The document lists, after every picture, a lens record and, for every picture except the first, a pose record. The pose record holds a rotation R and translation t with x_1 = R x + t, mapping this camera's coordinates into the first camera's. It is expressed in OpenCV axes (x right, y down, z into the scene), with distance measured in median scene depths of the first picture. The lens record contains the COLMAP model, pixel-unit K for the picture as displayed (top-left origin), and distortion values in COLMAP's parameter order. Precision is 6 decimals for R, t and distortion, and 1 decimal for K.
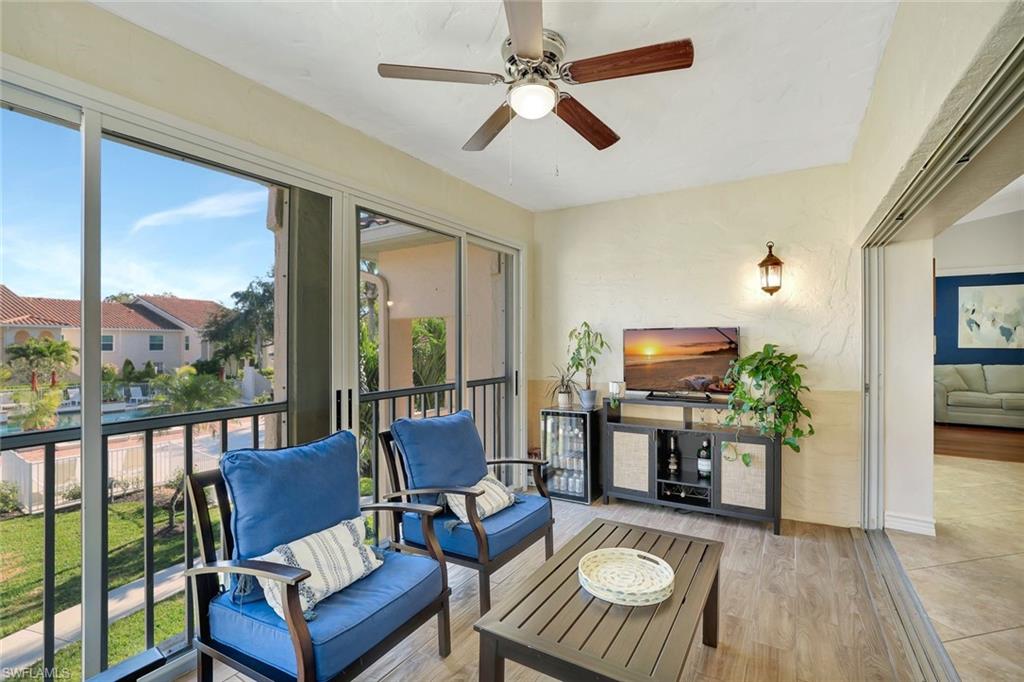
lens RADIAL K [[448.5, 0, 510.8], [0, 448.5, 340.0], [0, 0, 1]] dist [-0.015531, 0.006382]
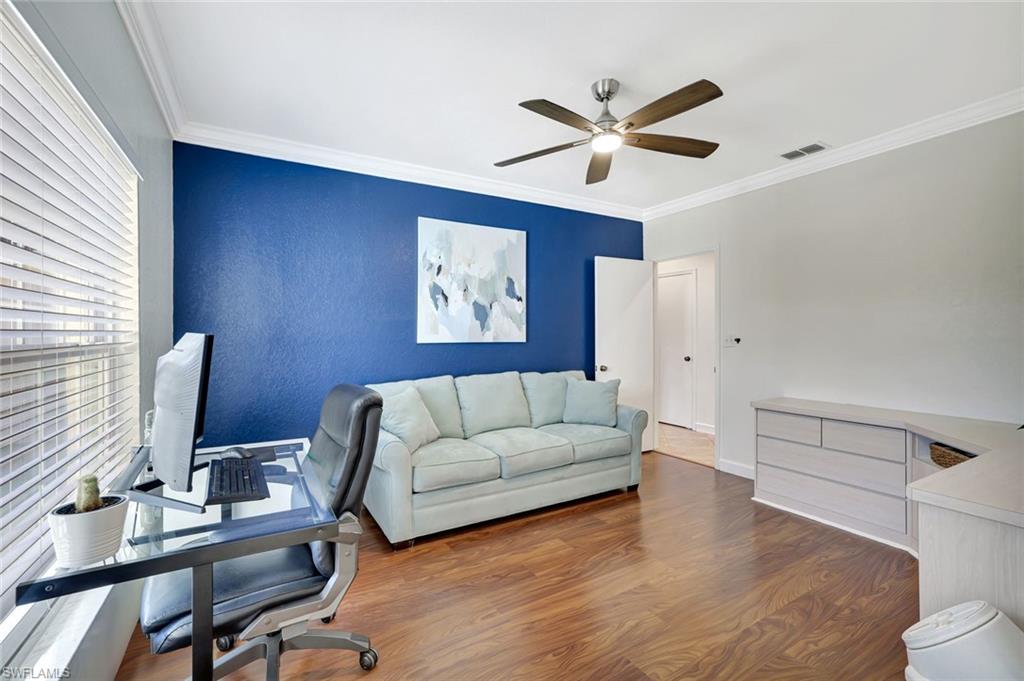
lens RADIAL K [[448.5, 0, 511.2], [0, 448.5, 336.4], [0, 0, 1]] dist [-0.015531, 0.006382]
pose [[0.471041, -0.005894, 0.882091, 0.644315], [0.001489, 0.999982, 0.005886, 0.007915], [-0.882110, -0.001459, 0.471041, 0.701653]]
